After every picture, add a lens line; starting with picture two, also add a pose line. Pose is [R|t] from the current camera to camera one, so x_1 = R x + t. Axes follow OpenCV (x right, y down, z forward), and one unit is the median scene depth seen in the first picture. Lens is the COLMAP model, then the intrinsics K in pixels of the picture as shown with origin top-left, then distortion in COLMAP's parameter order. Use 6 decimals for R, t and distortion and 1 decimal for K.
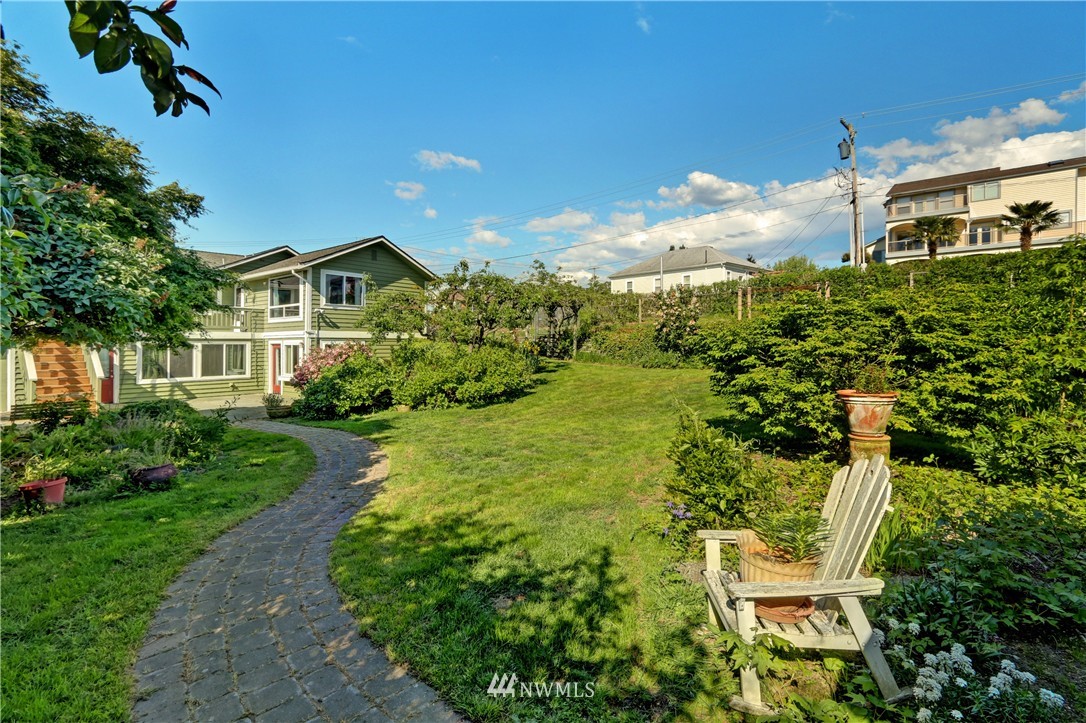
lens RADIAL K [[531.3, 0, 550.2], [0, 531.3, 354.0], [0, 0, 1]] dist [-0.002817, 0.000071]
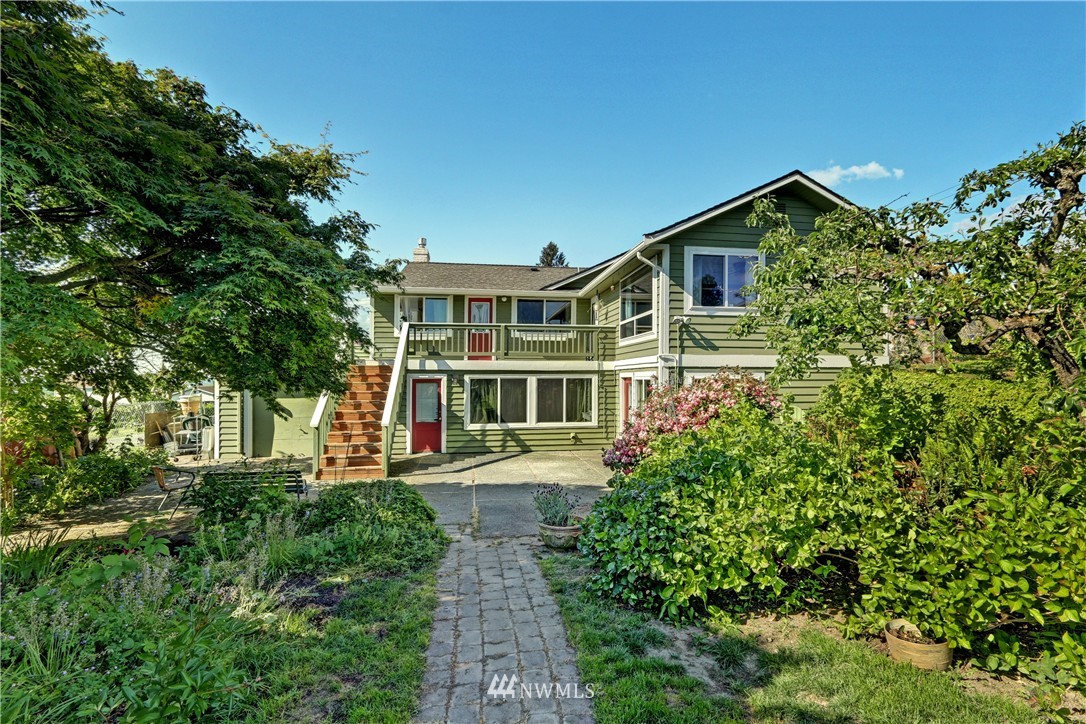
lens RADIAL K [[531.3, 0, 551.5], [0, 531.3, 362.8], [0, 0, 1]] dist [-0.002817, 0.000071]
pose [[0.749328, -0.018482, -0.661941, -0.163814], [-0.011369, 0.999104, -0.040765, -0.010324], [0.662101, 0.038071, 0.748447, 0.482988]]
